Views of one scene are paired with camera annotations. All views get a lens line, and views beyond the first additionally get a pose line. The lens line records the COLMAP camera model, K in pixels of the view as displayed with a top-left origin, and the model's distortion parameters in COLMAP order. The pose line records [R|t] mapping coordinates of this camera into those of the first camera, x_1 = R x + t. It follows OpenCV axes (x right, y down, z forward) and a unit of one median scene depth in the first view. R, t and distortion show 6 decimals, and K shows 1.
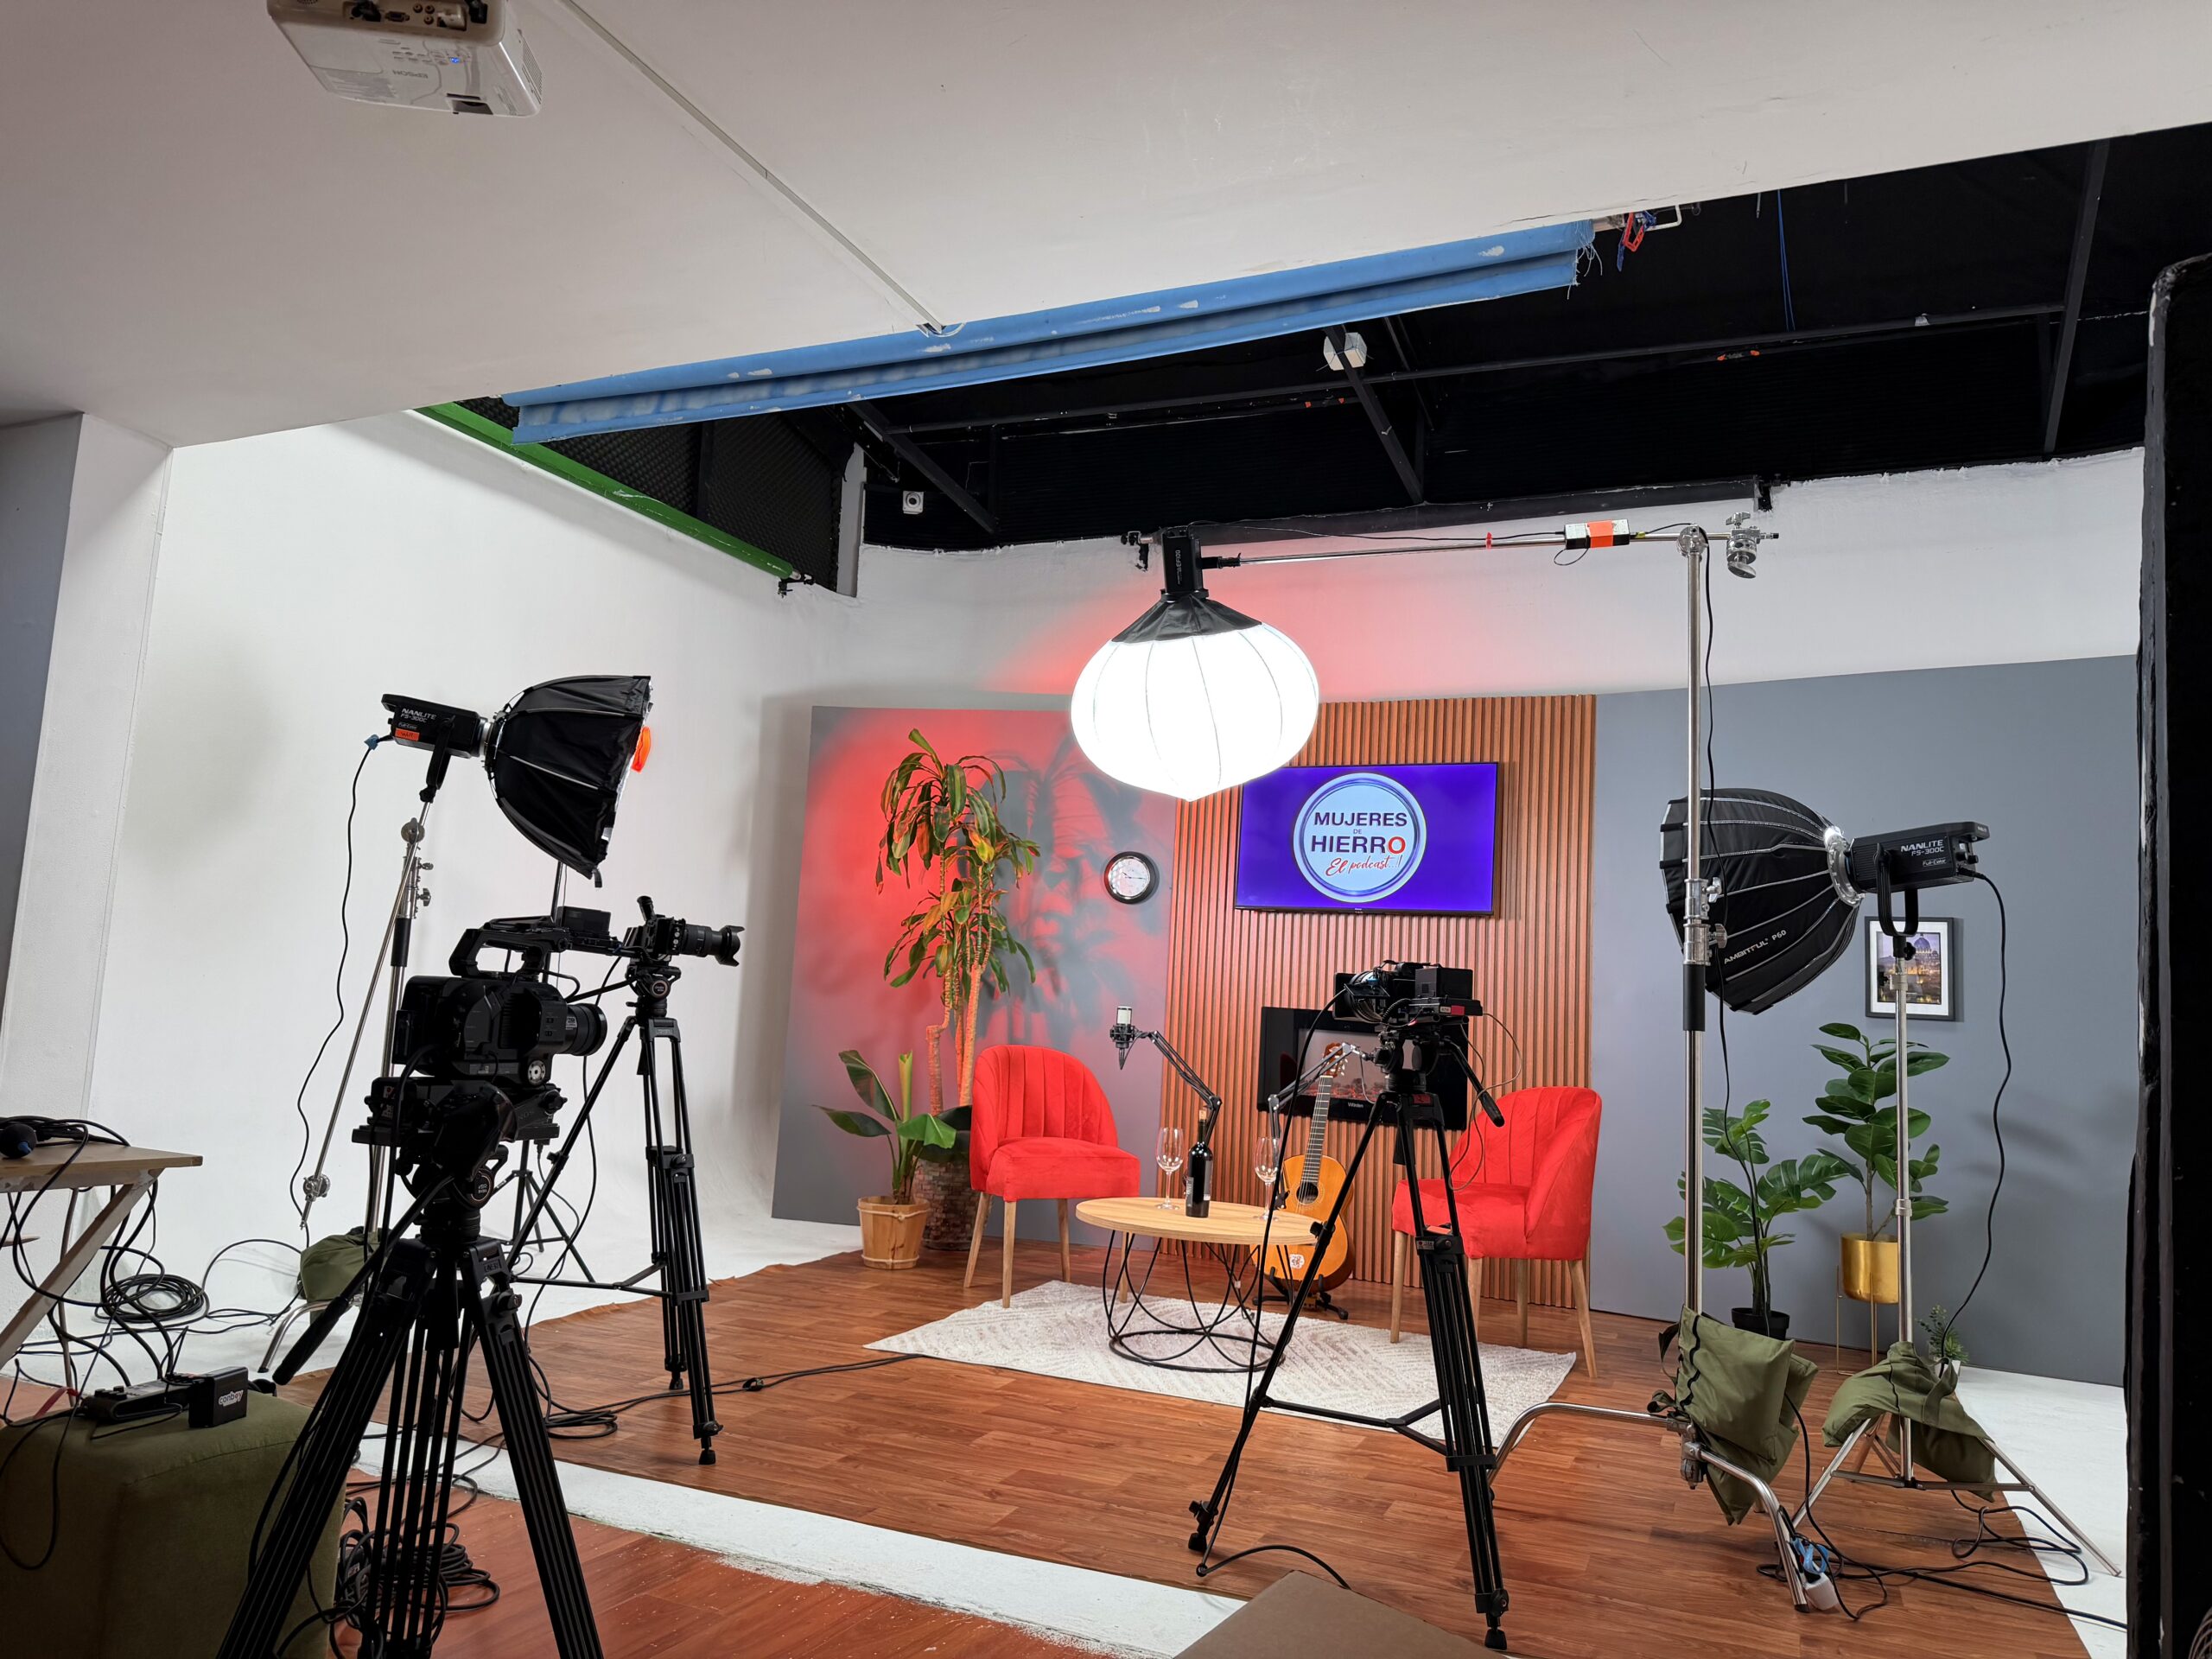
lens RADIAL K [[1535.8, 0, 1102.0], [0, 1535.8, 857.3], [0, 0, 1]] dist [0.112270, -0.163569]
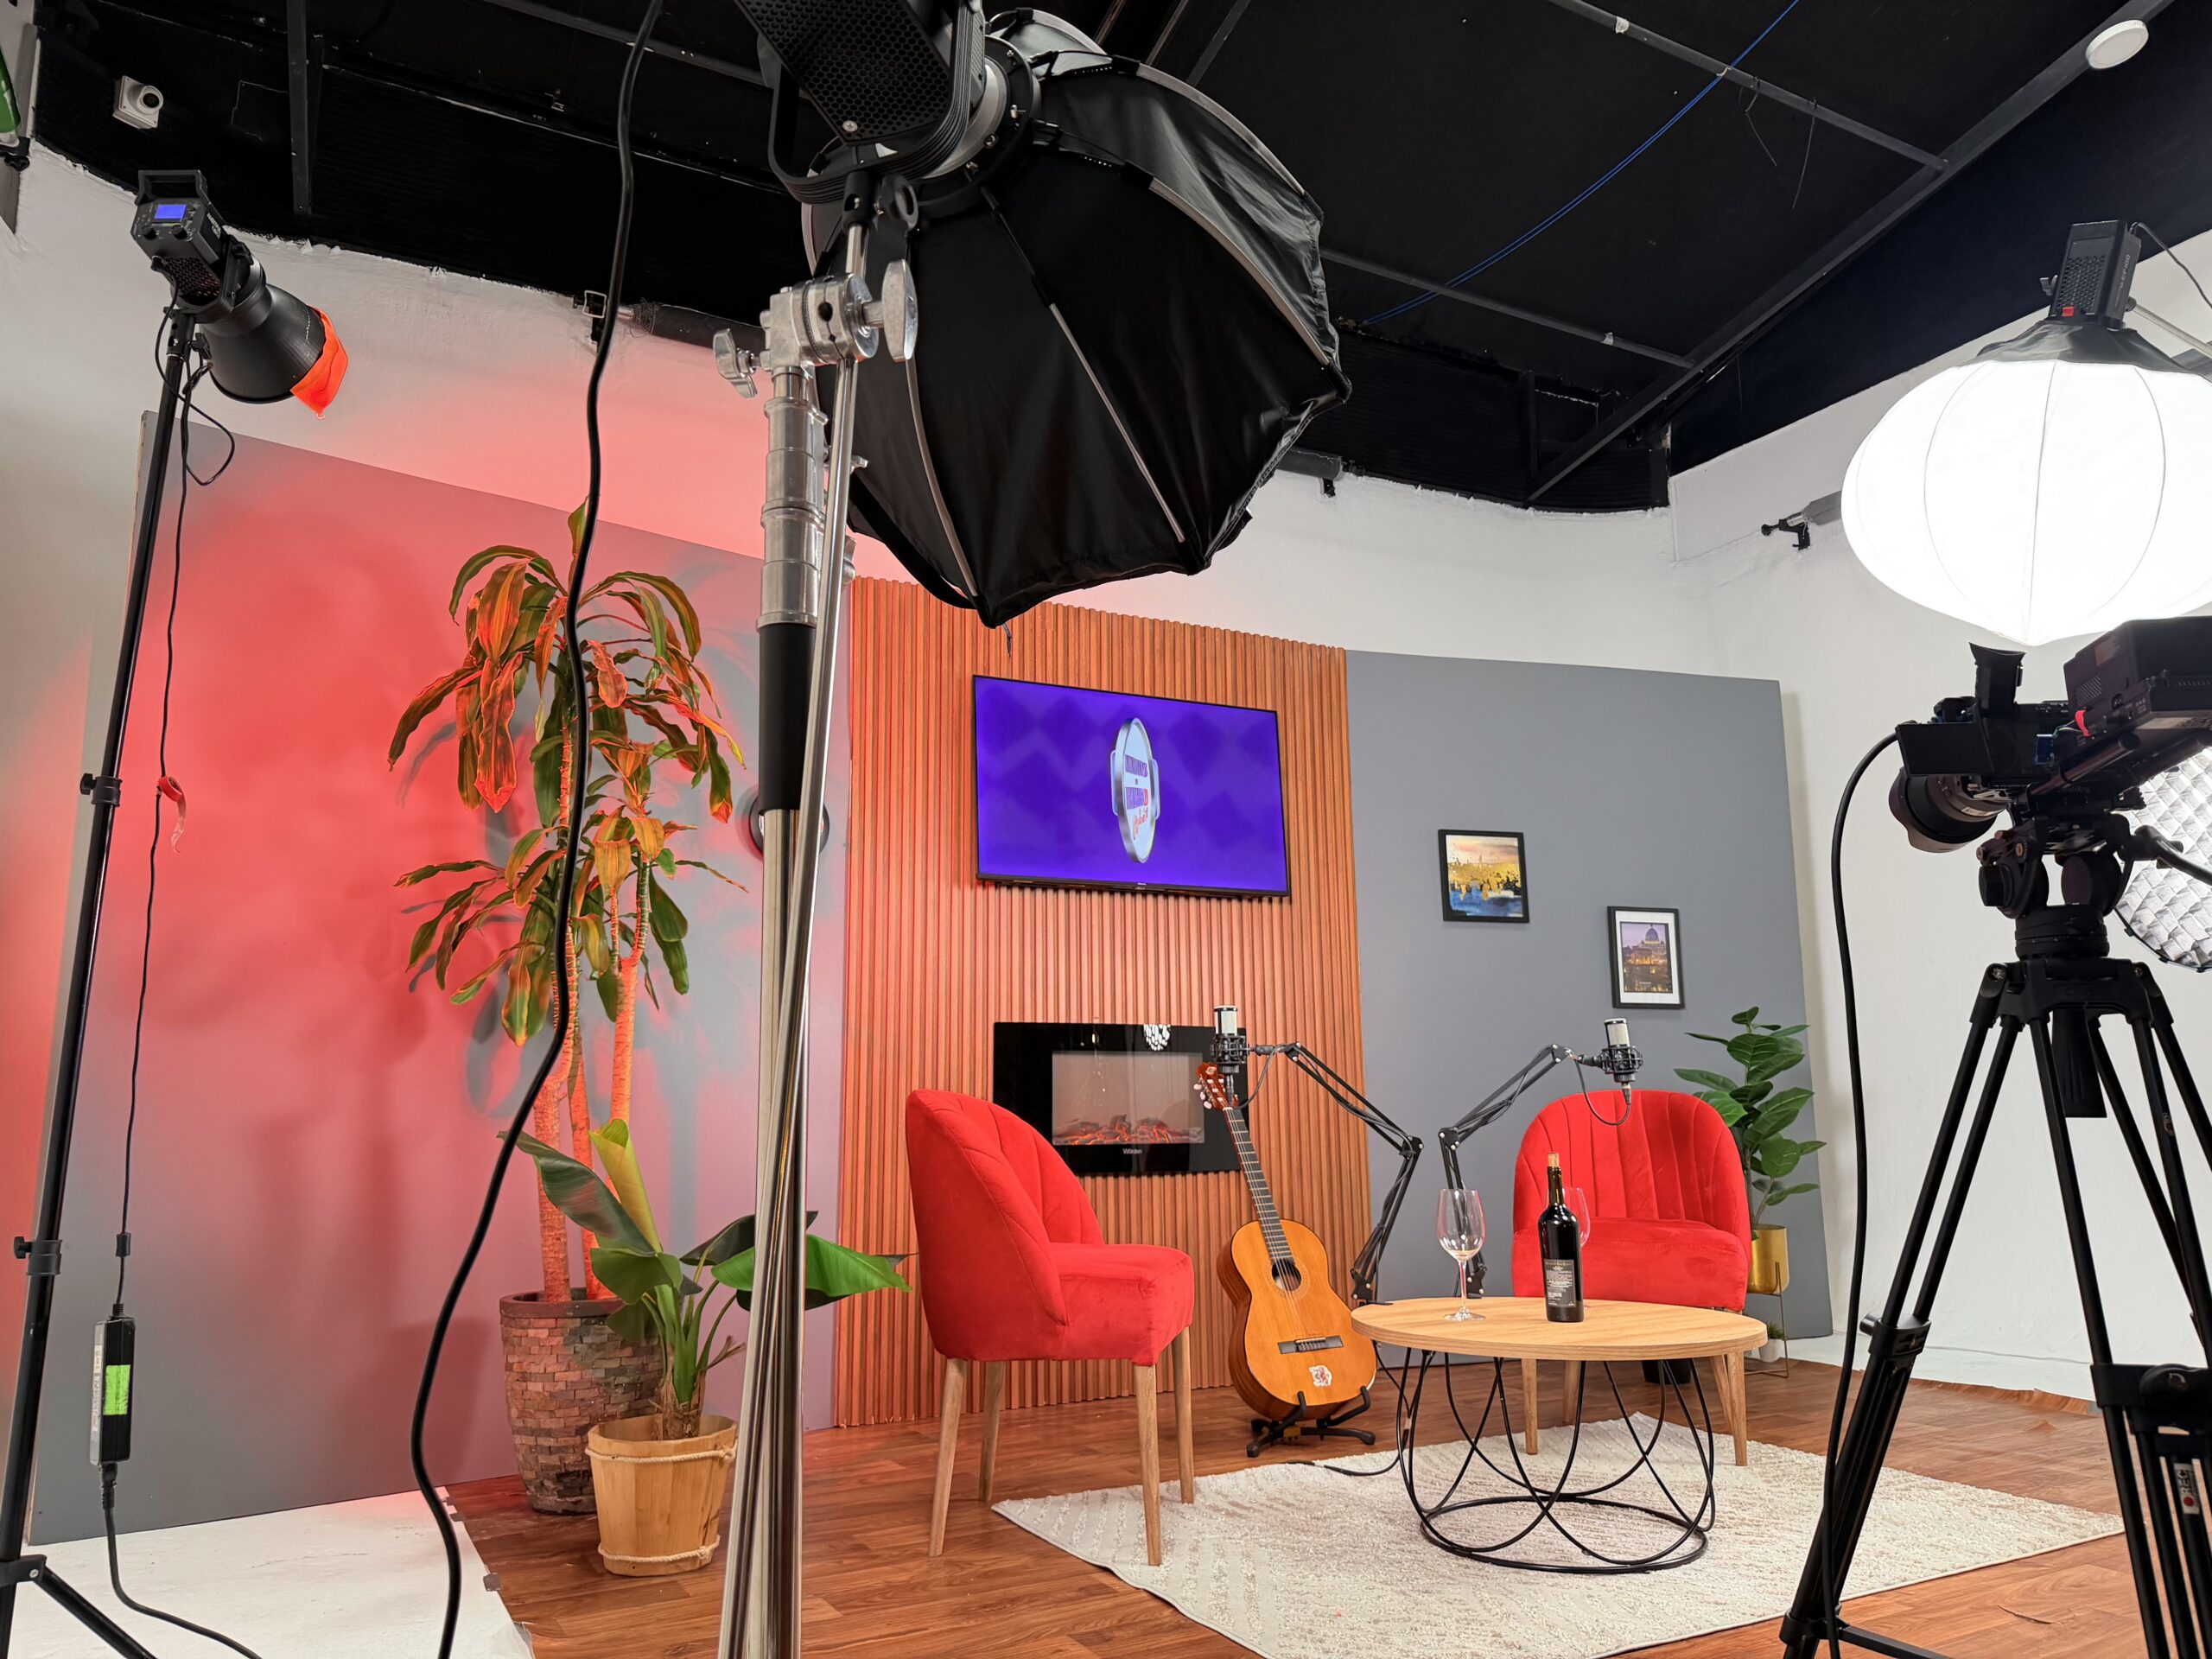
lens RADIAL K [[1554.4, 0, 1106.0], [0, 1554.4, 829.5], [0, 0, 1]] dist [0.058488, -0.069240]
pose [[0.622744, 0.077301, 0.778598, -0.434550], [-0.031932, 0.996789, -0.073424, 0.064764], [-0.781774, 0.020862, 0.623213, 0.565509]]
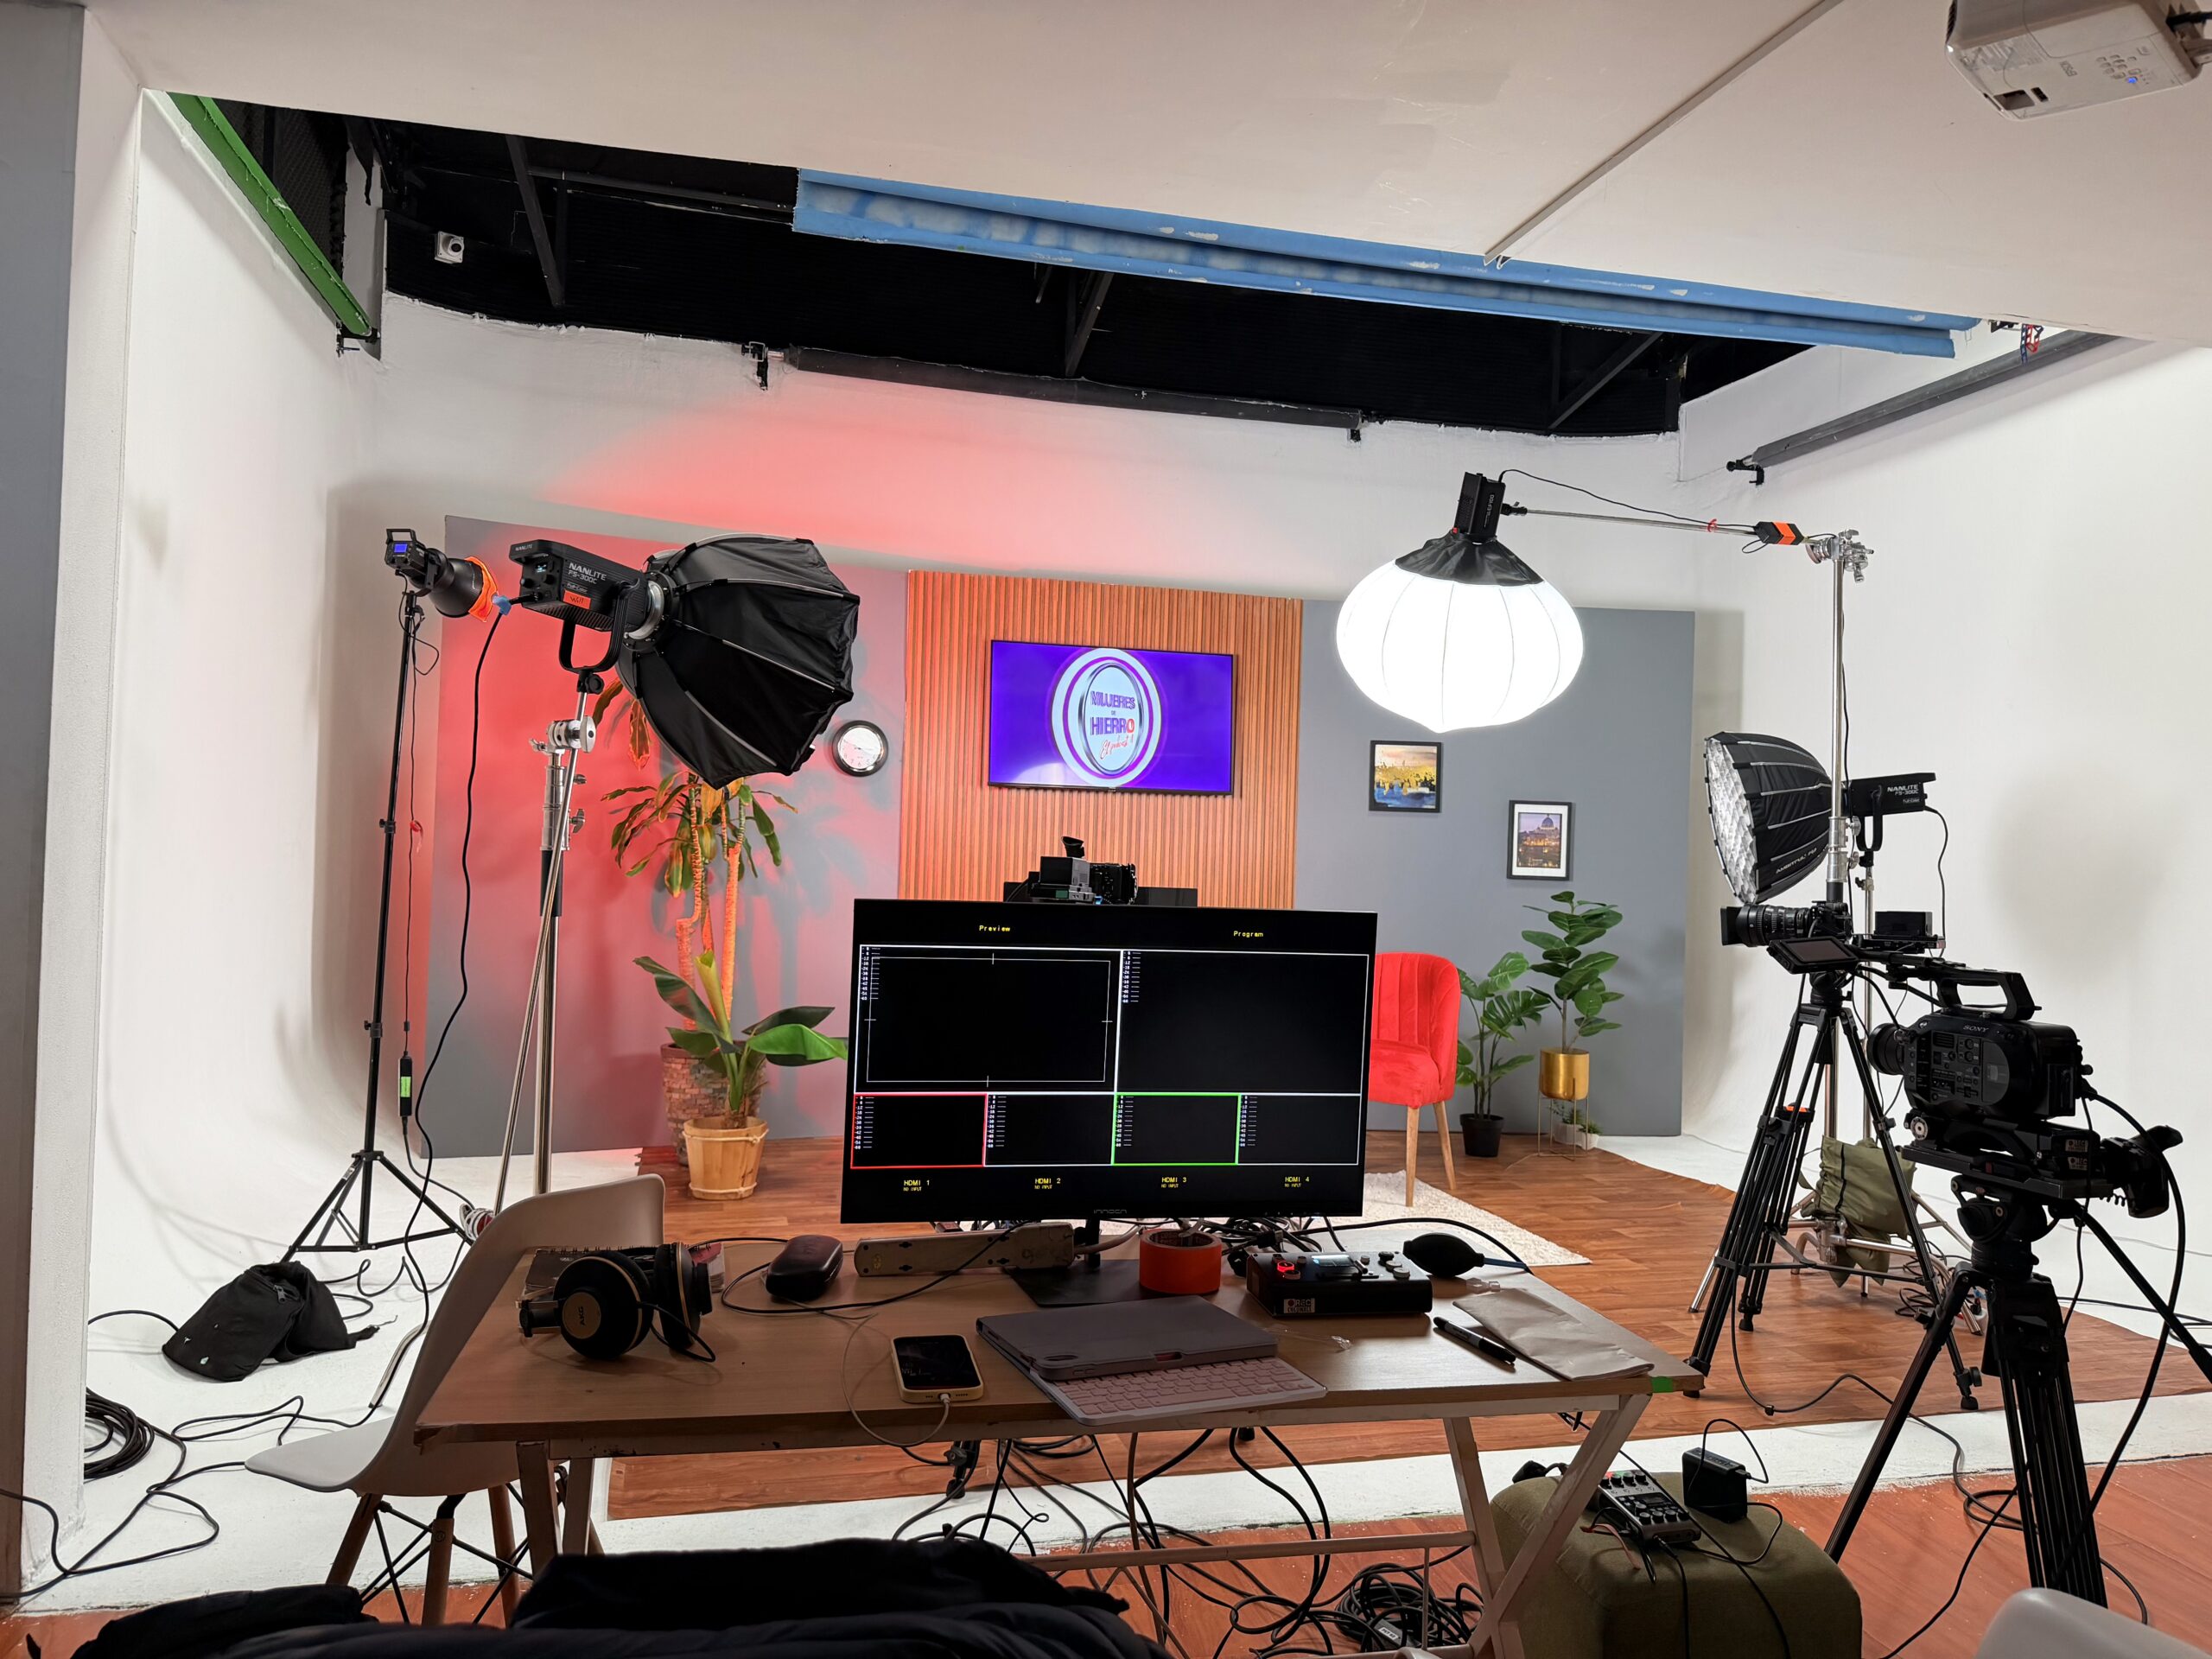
lens RADIAL K [[1540.1, 0, 1110.2], [0, 1540.1, 841.8], [0, 0, 1]] dist [0.166870, -0.337585]
pose [[0.787992, -0.023530, 0.615236, -0.490539], [-0.049169, 0.993673, 0.100978, -0.036144], [-0.613719, -0.109820, 0.781849, 0.185591]]
